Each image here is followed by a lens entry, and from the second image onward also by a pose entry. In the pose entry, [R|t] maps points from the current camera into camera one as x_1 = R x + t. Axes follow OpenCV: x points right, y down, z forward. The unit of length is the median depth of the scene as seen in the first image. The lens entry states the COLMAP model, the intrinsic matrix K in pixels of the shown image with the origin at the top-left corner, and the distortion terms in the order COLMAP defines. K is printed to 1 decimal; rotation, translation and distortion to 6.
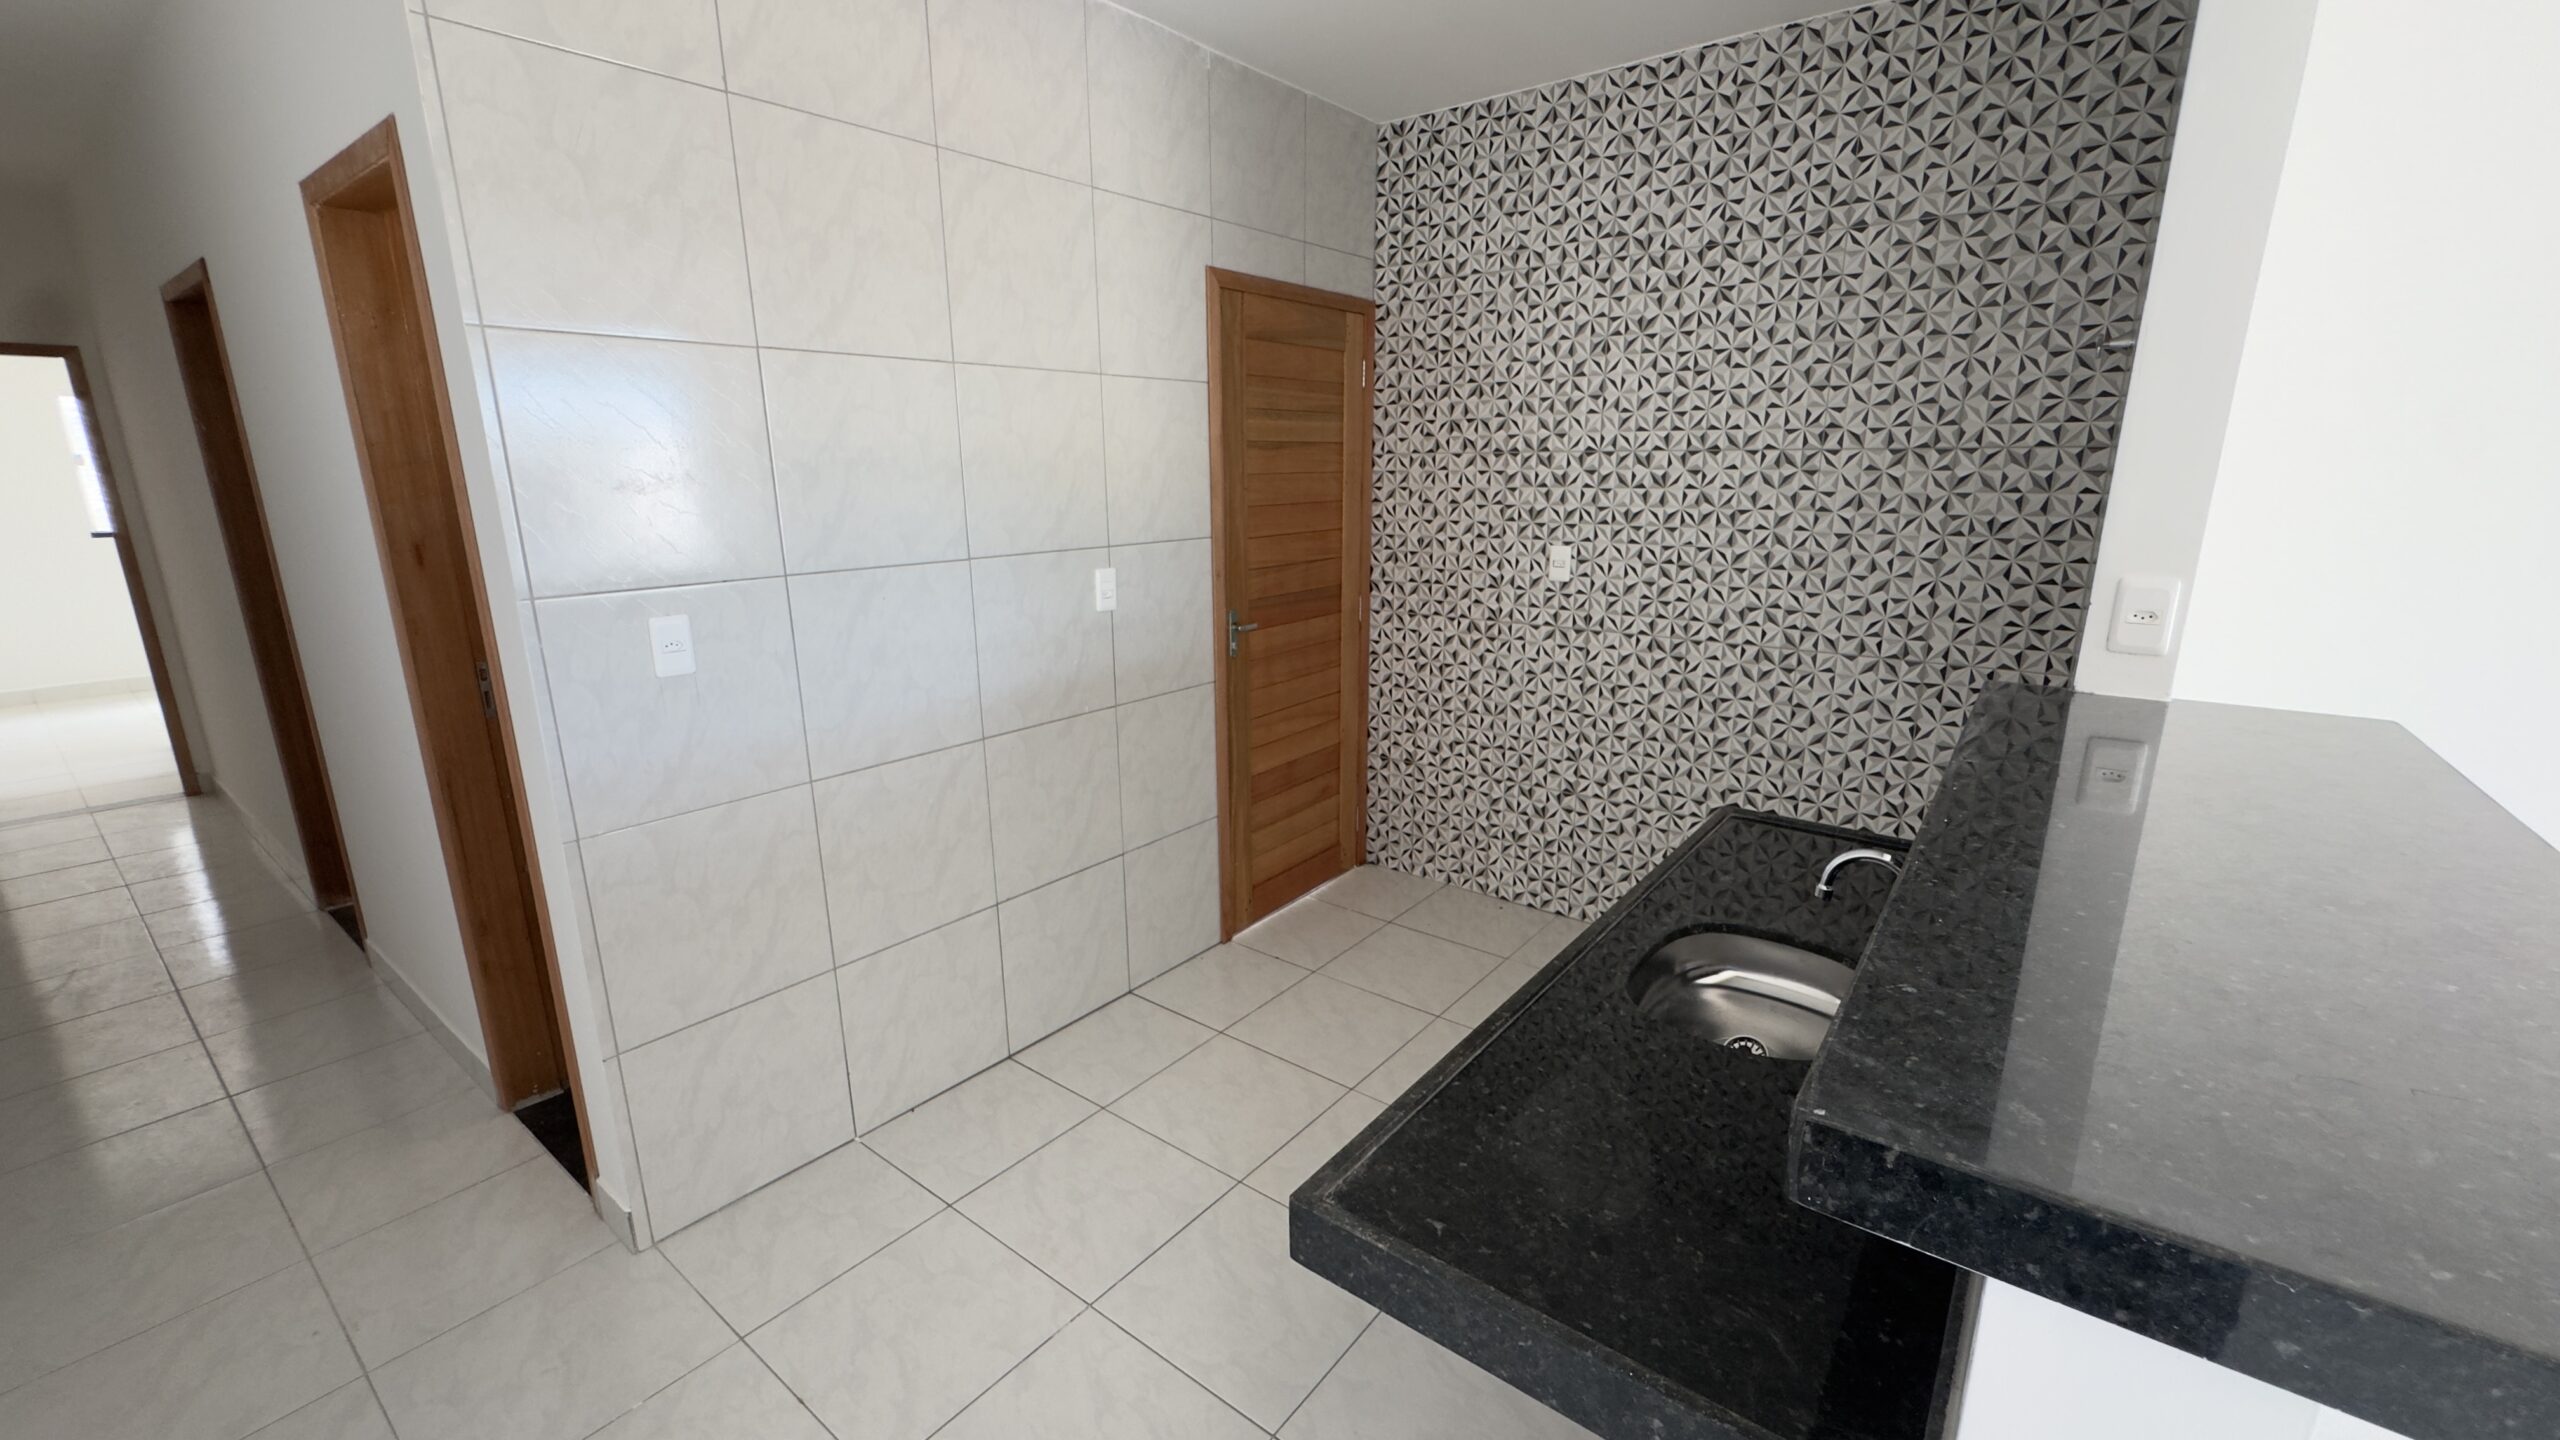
lens RADIAL K [[1027.2, 0, 1280.0], [0, 1027.2, 722.0], [0, 0, 1]] dist [-0.003523, 0.000377]
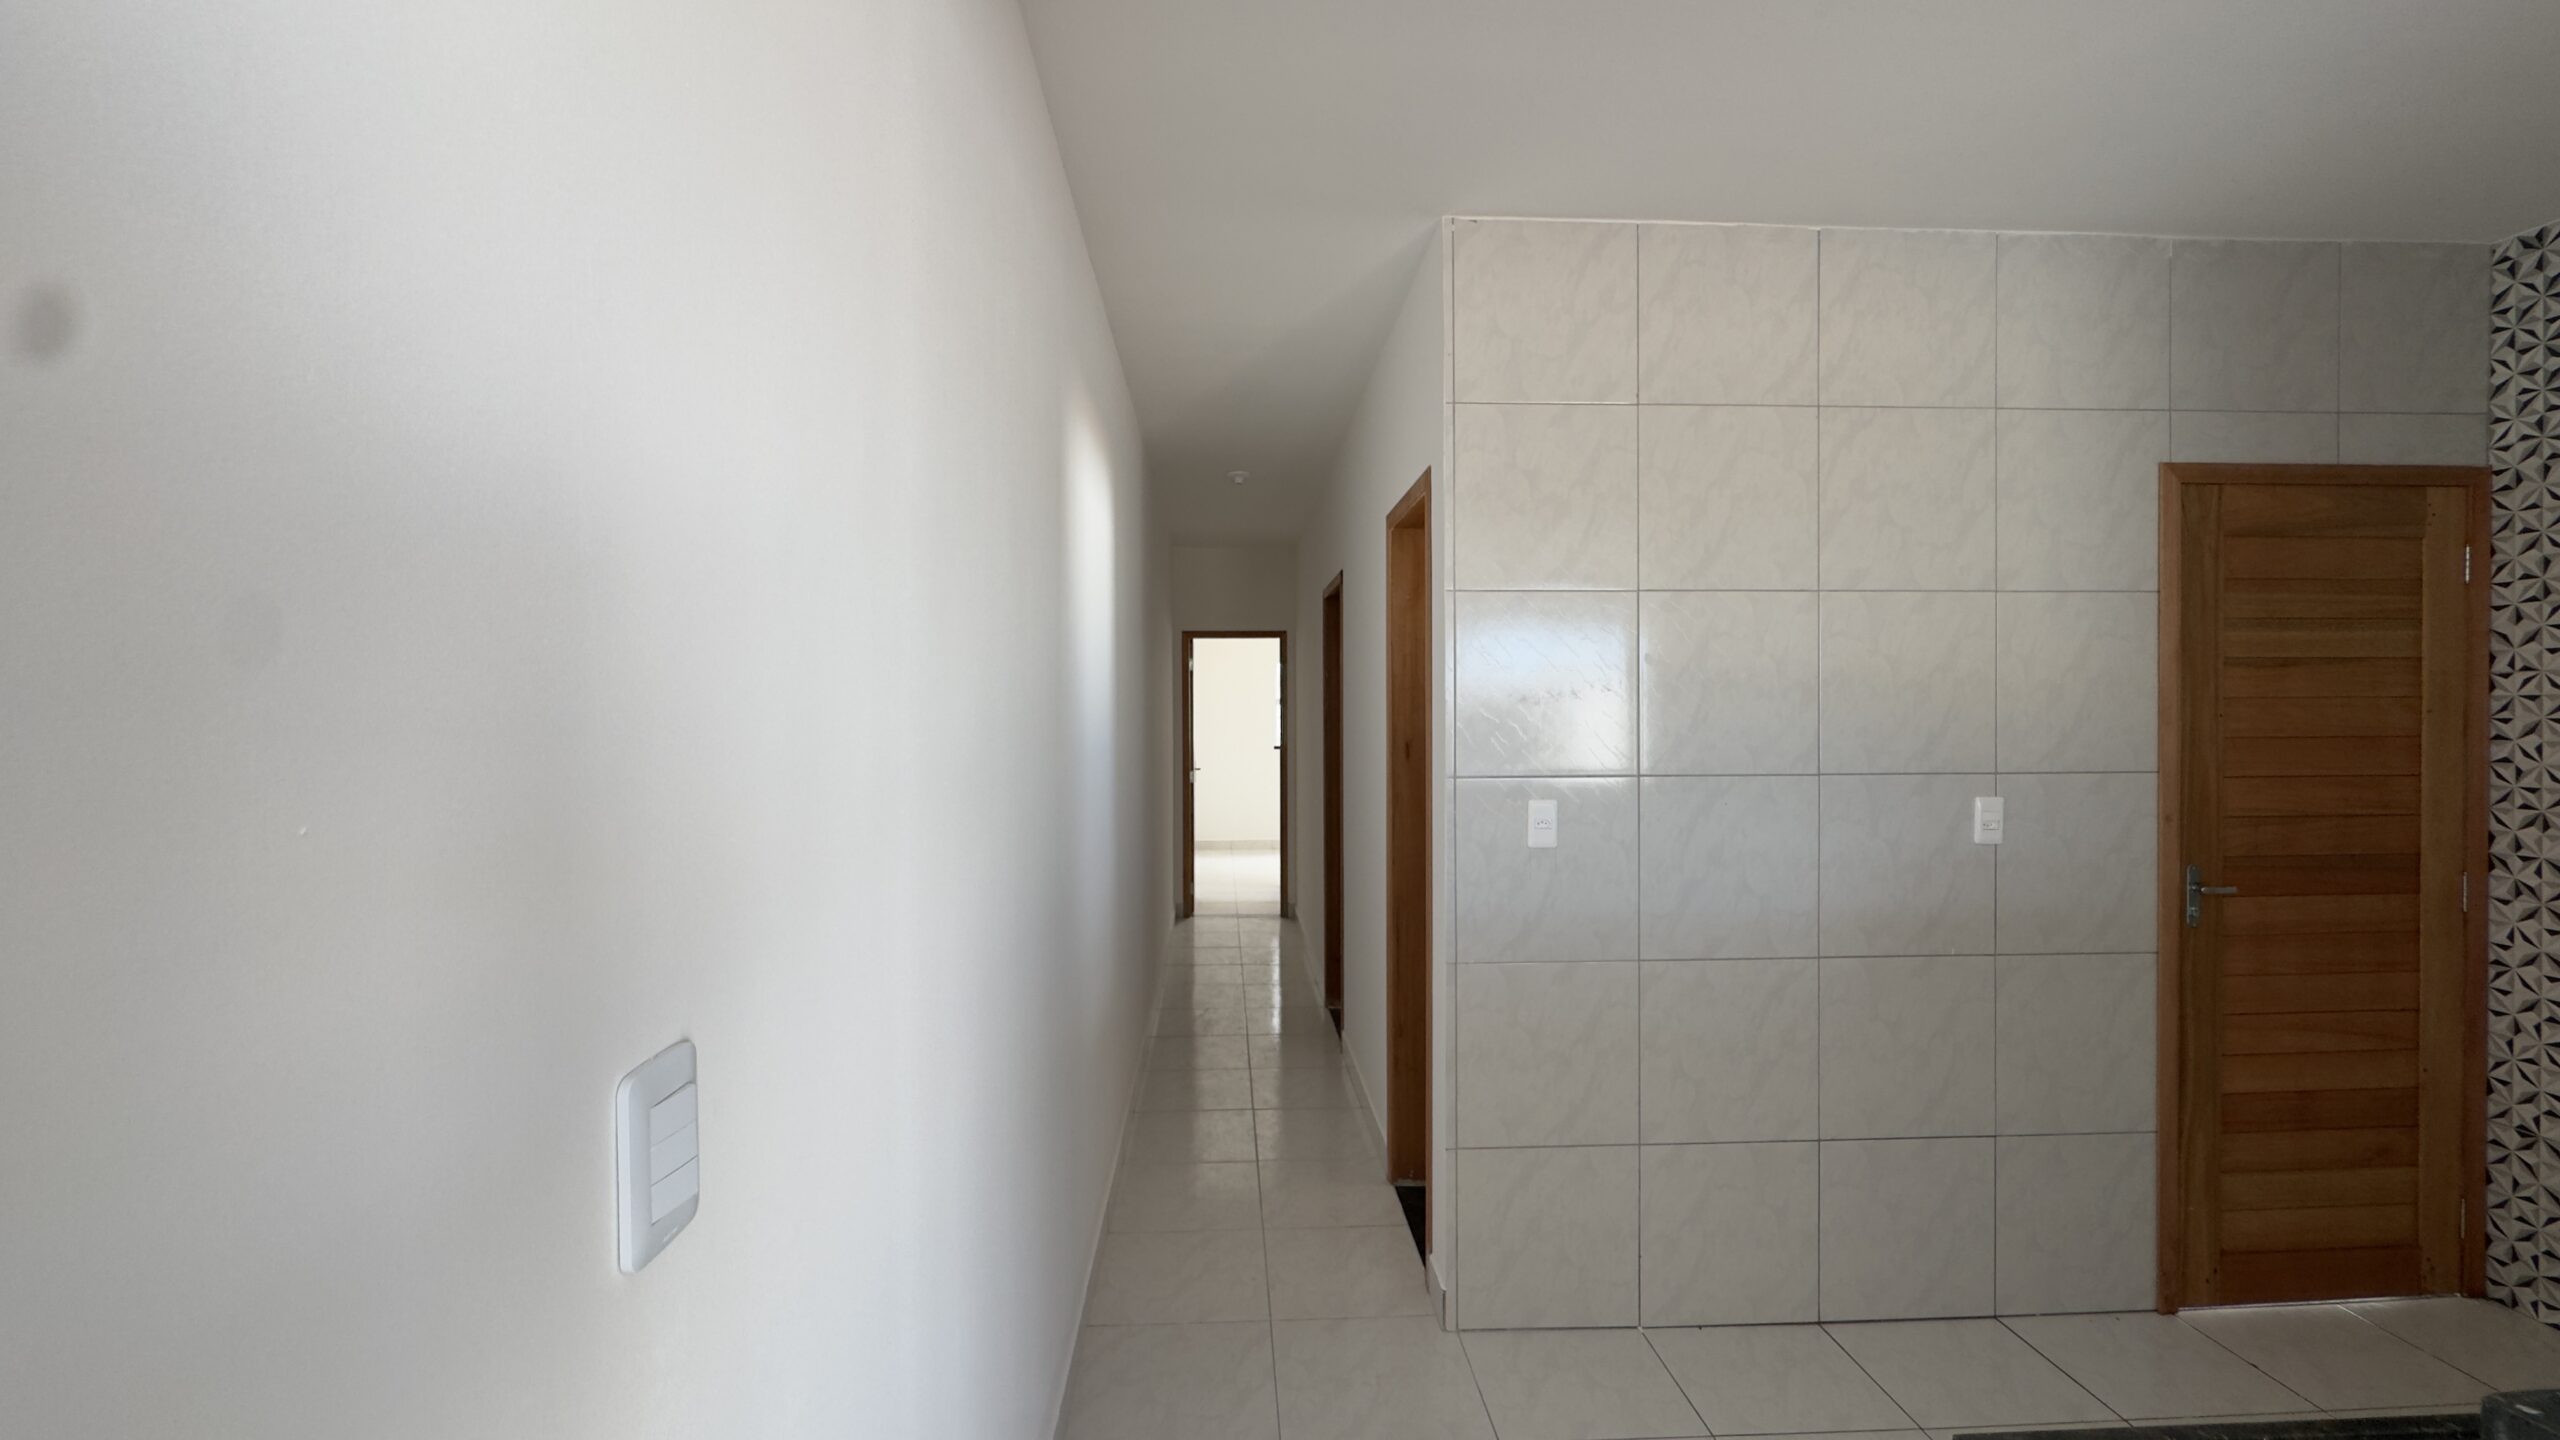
lens RADIAL K [[1027.2, 0, 1281.9], [0, 1027.2, 727.1], [0, 0, 1]] dist [-0.003523, 0.000377]
pose [[0.656817, 0.008936, -0.753997, 0.087351], [-0.186277, 0.970861, -0.150762, 0.036890], [0.730679, 0.239475, 0.639343, -0.037372]]
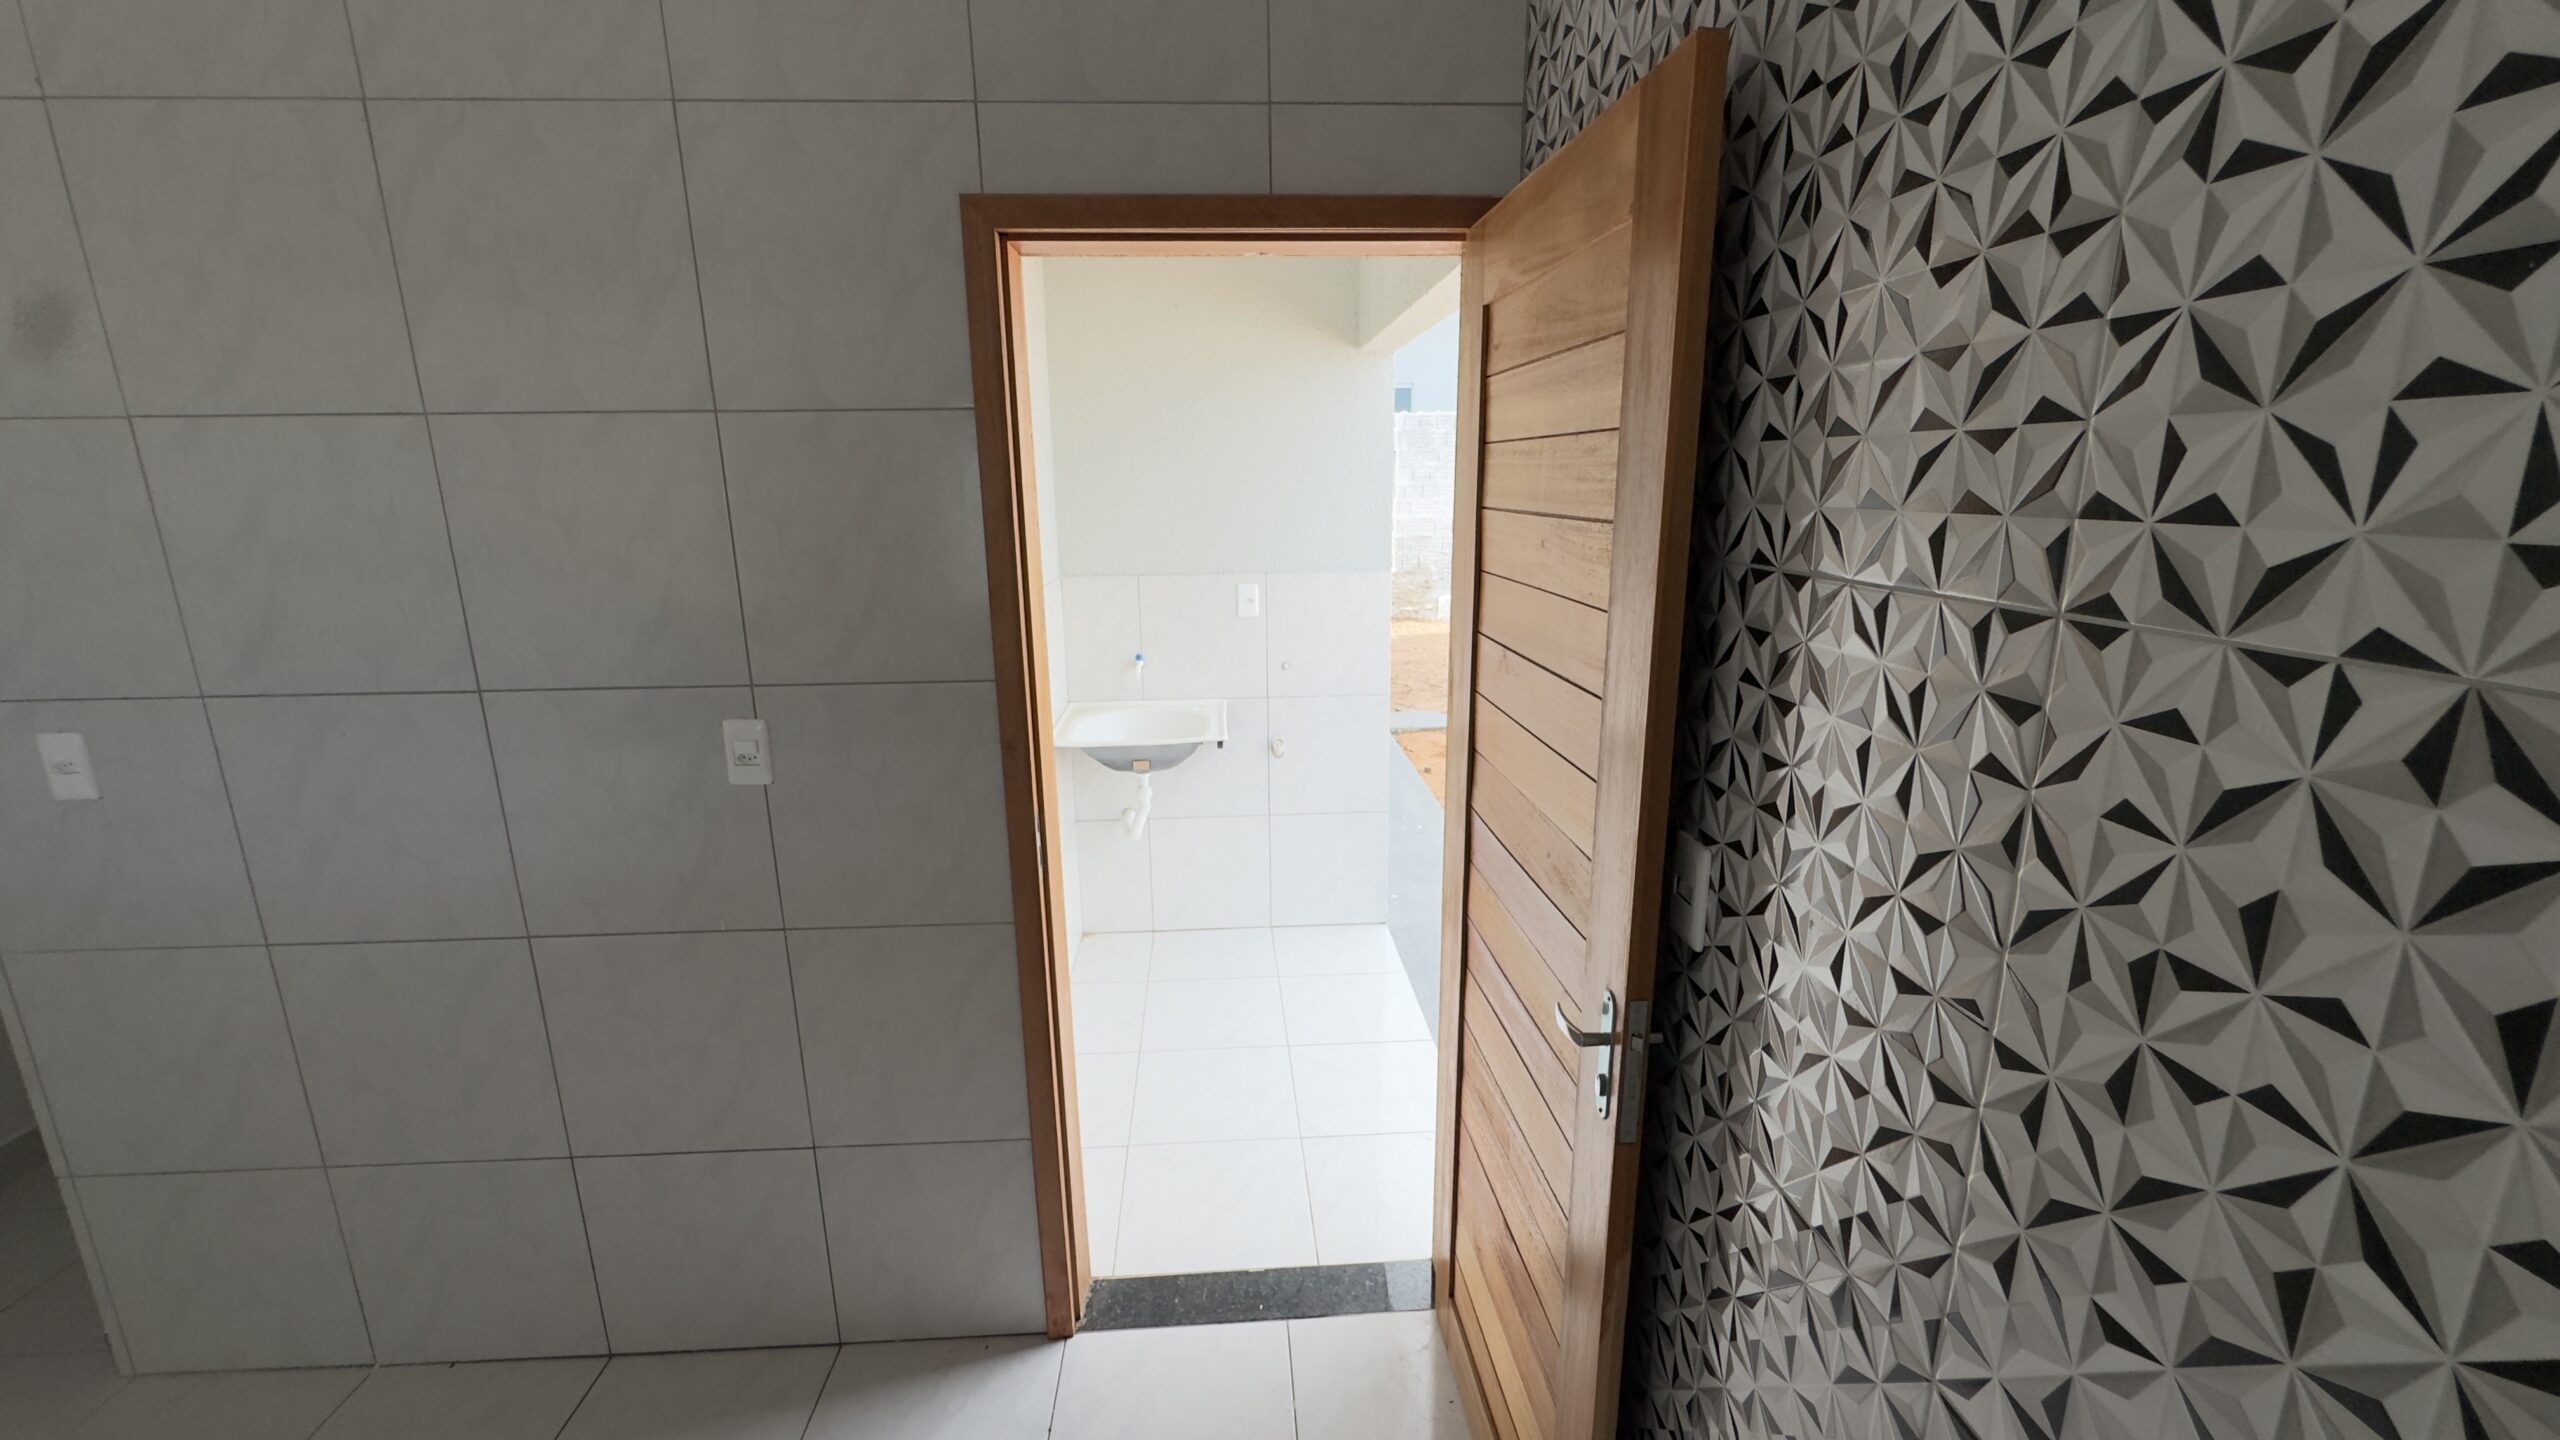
lens RADIAL K [[1027.2, 0, 1276.5], [0, 1027.2, 724.4], [0, 0, 1]] dist [-0.003523, 0.000377]
pose [[0.661857, 0.173305, -0.729322, 0.437825], [-0.178863, 0.981318, 0.070869, -0.217155], [0.727979, 0.083543, 0.680490, 0.706879]]
